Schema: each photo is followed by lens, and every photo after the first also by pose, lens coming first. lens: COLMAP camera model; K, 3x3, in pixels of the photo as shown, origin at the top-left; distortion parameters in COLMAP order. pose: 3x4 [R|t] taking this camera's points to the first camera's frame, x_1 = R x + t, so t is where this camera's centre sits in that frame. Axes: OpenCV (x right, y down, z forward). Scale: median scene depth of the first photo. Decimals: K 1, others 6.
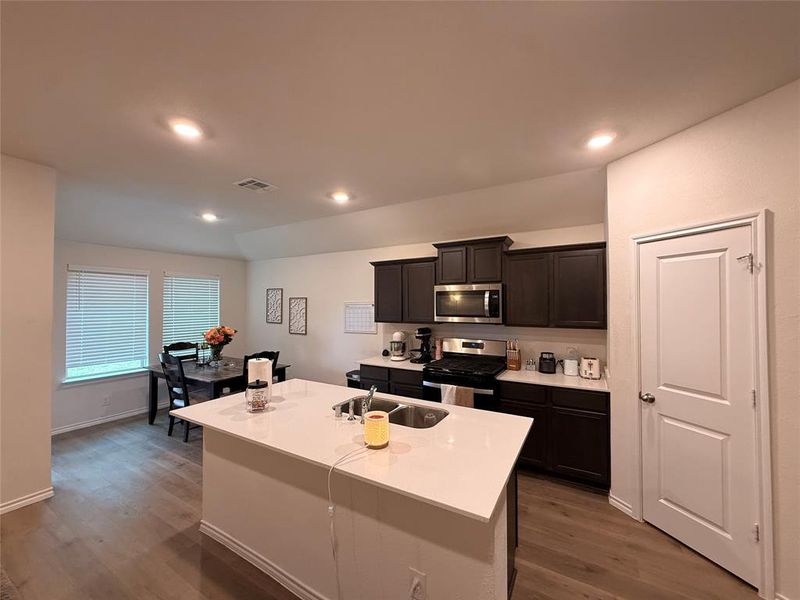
lens RADIAL K [[319.3, 0, 399.1], [0, 319.3, 298.2], [0, 0, 1]] dist [0.000625, -0.000022]
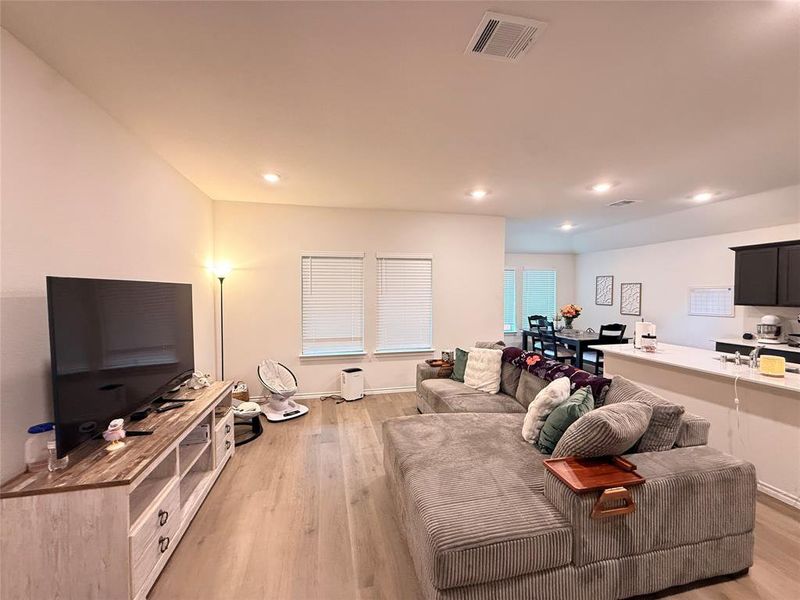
lens RADIAL K [[319.3, 0, 399.1], [0, 319.3, 298.2], [0, 0, 1]] dist [0.000625, -0.000022]
pose [[0.689222, 0.018333, -0.724318, -0.094437], [0.008810, 0.999394, 0.033678, 0.010188], [0.724497, -0.029593, 0.688643, -0.626264]]
